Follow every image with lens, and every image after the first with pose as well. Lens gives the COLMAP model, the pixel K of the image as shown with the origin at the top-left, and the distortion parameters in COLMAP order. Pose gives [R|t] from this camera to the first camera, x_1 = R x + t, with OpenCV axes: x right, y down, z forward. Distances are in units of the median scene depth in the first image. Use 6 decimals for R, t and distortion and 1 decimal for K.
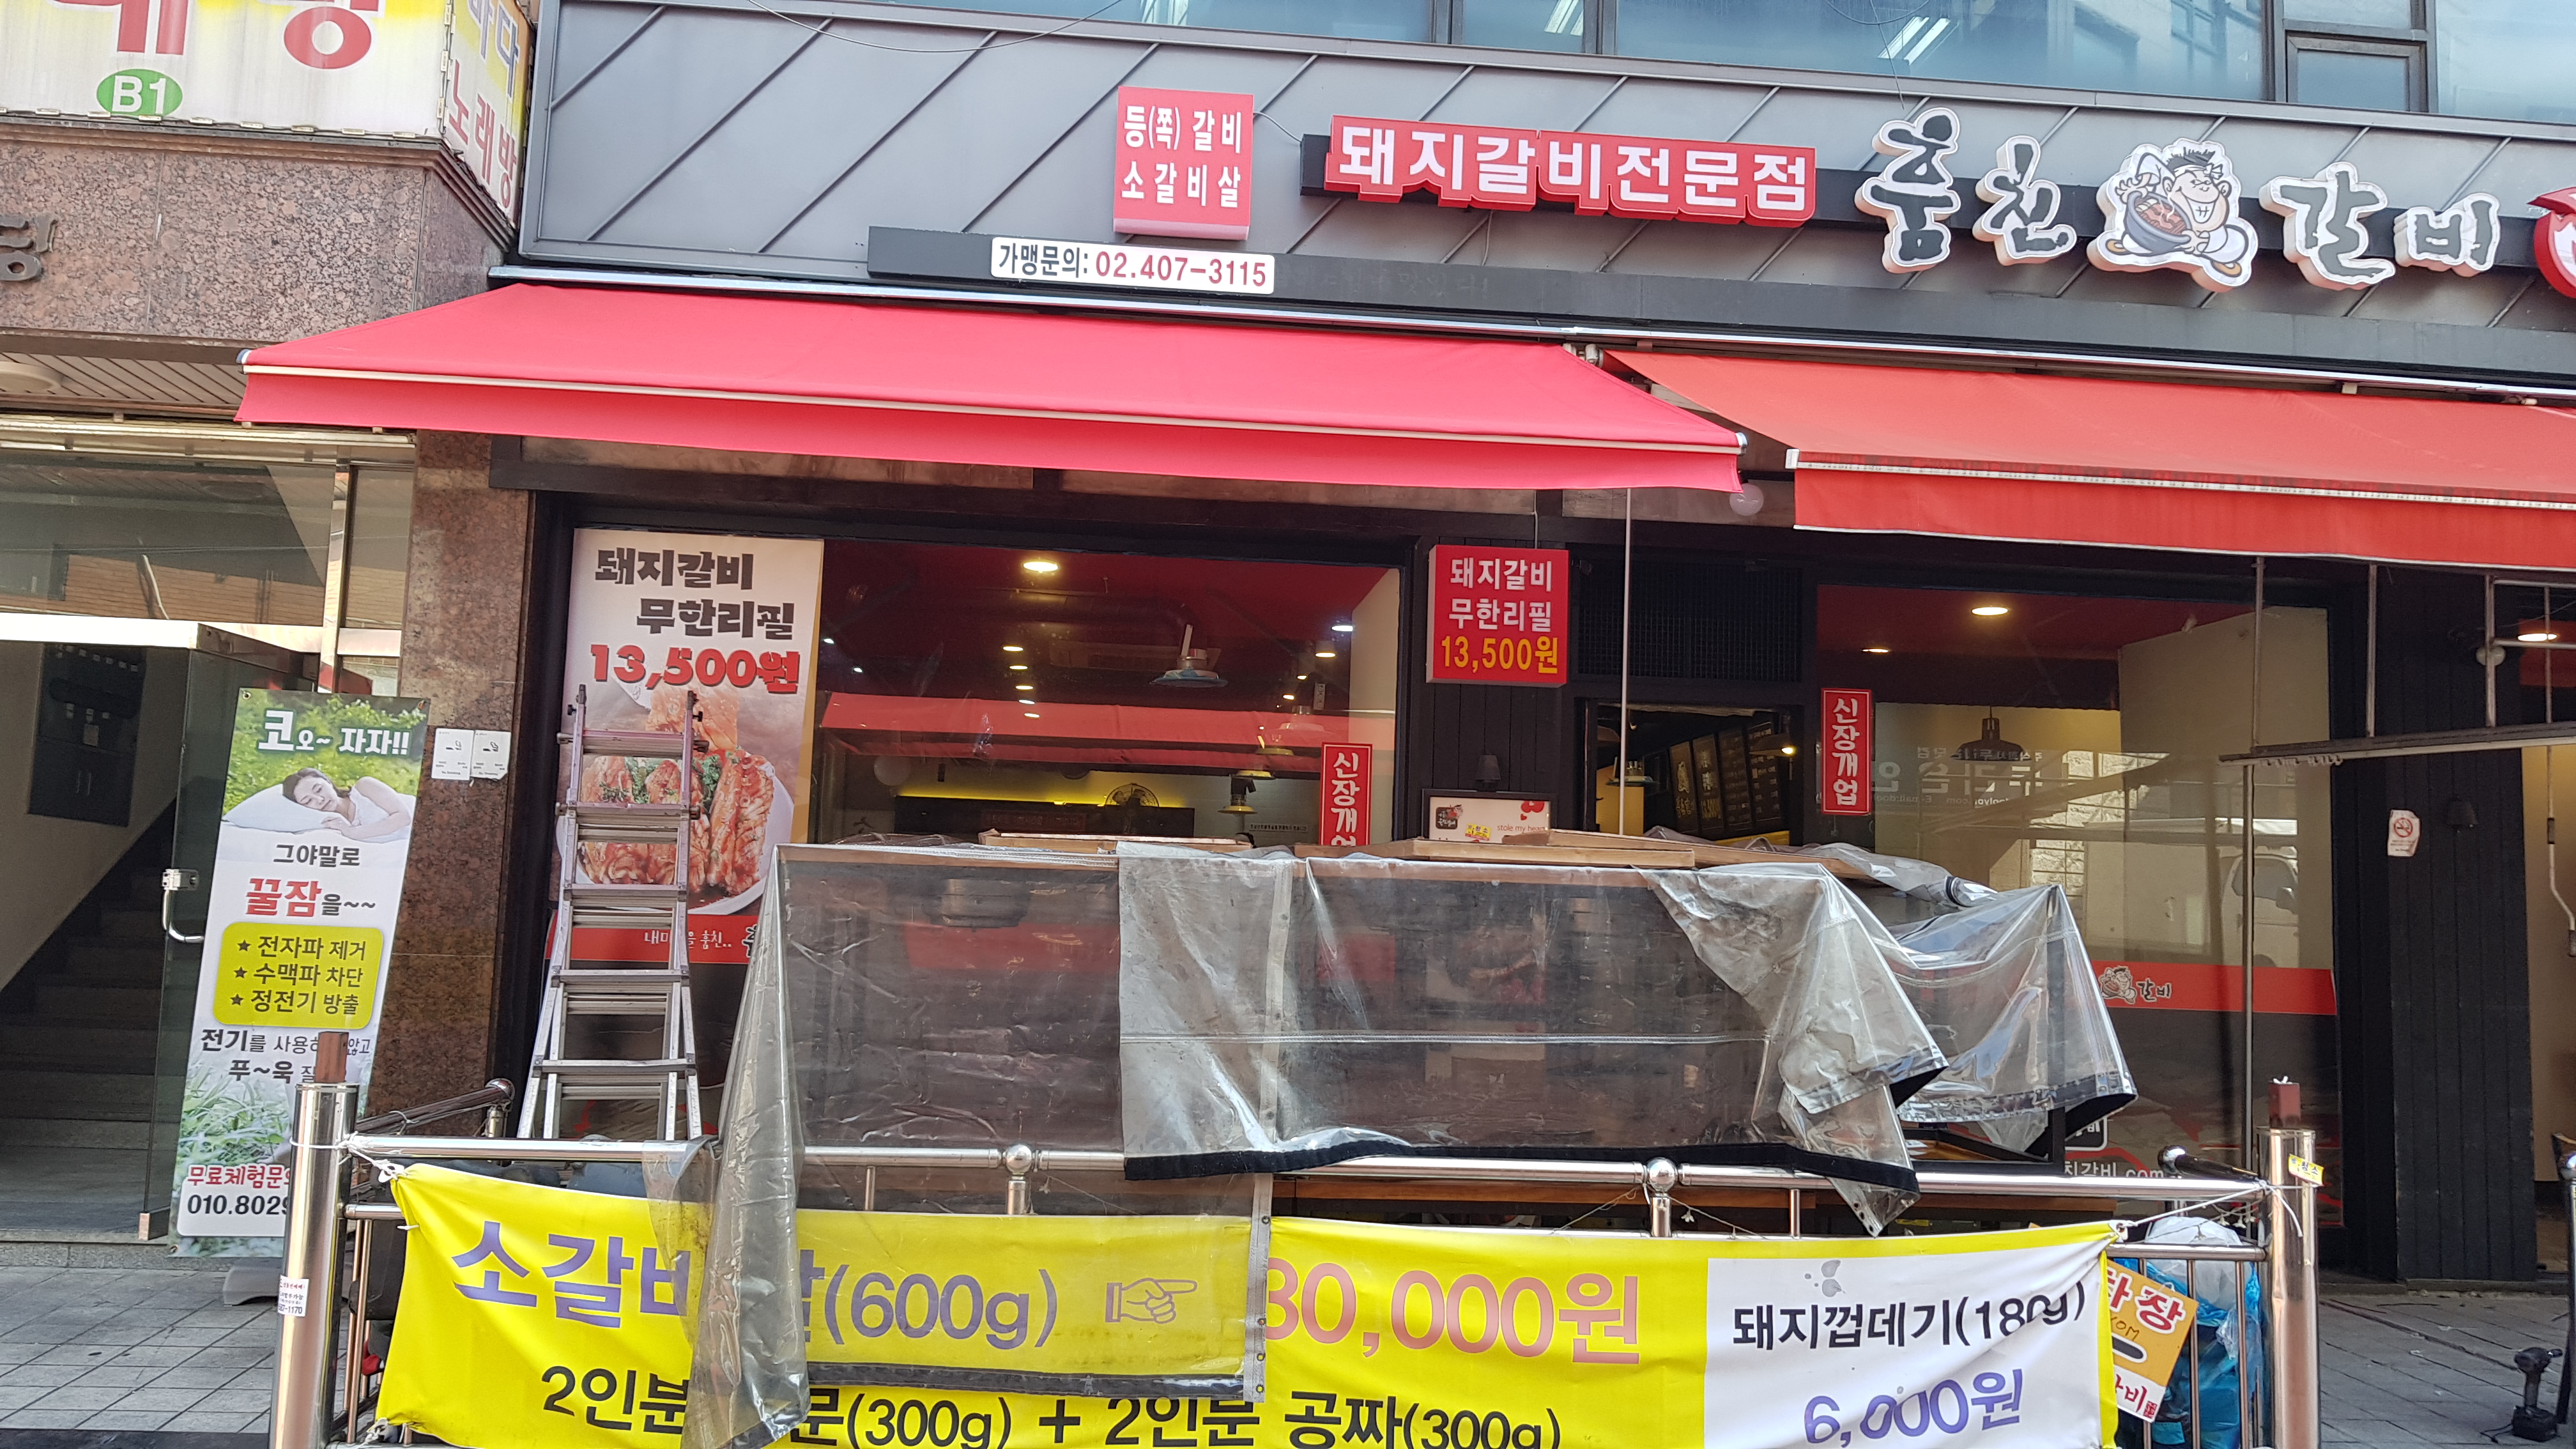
lens RADIAL K [[1977.5, 0, 1277.1], [0, 1977.5, 721.5], [0, 0, 1]] dist [0.029477, -0.067597]
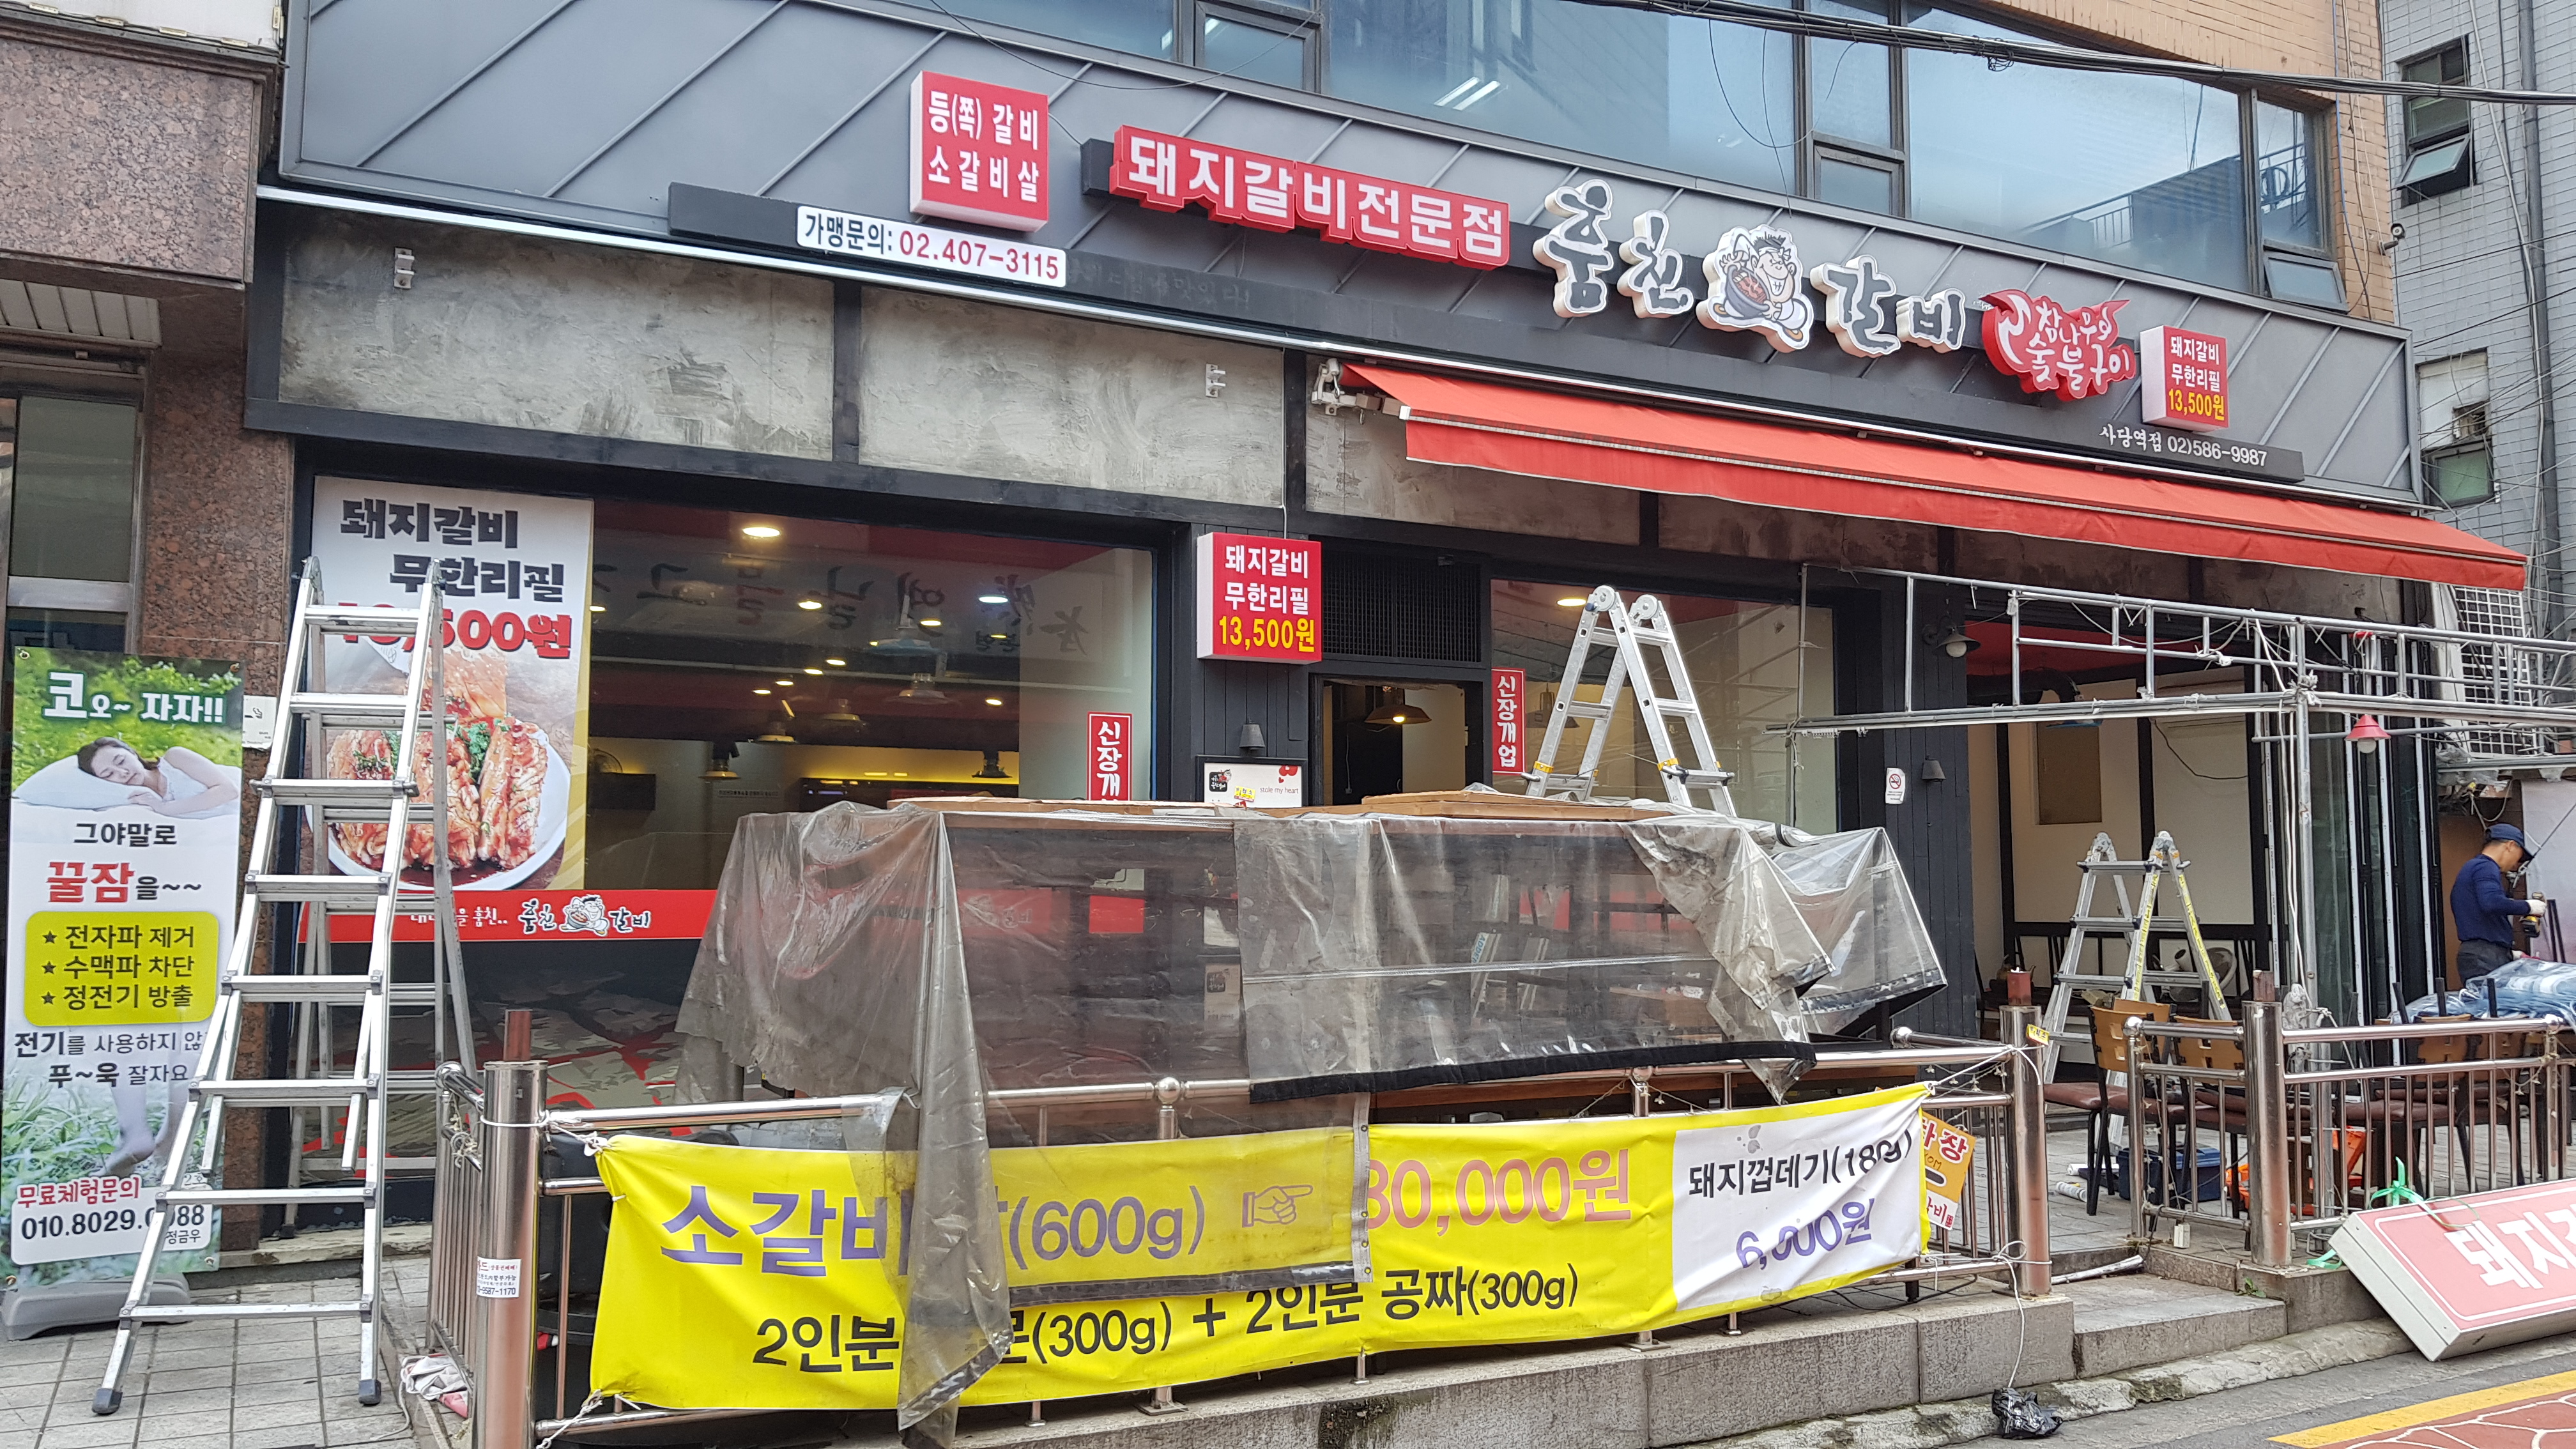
lens RADIAL K [[1977.5, 0, 1364.3], [0, 1977.5, 721.5], [0, 0, 1]] dist [0.029477, -0.067597]
pose [[0.917242, 0.003235, 0.398318, -0.322404], [-0.011071, 0.999788, 0.017374, -0.005497], [-0.398177, -0.020346, 0.917083, -0.044553]]
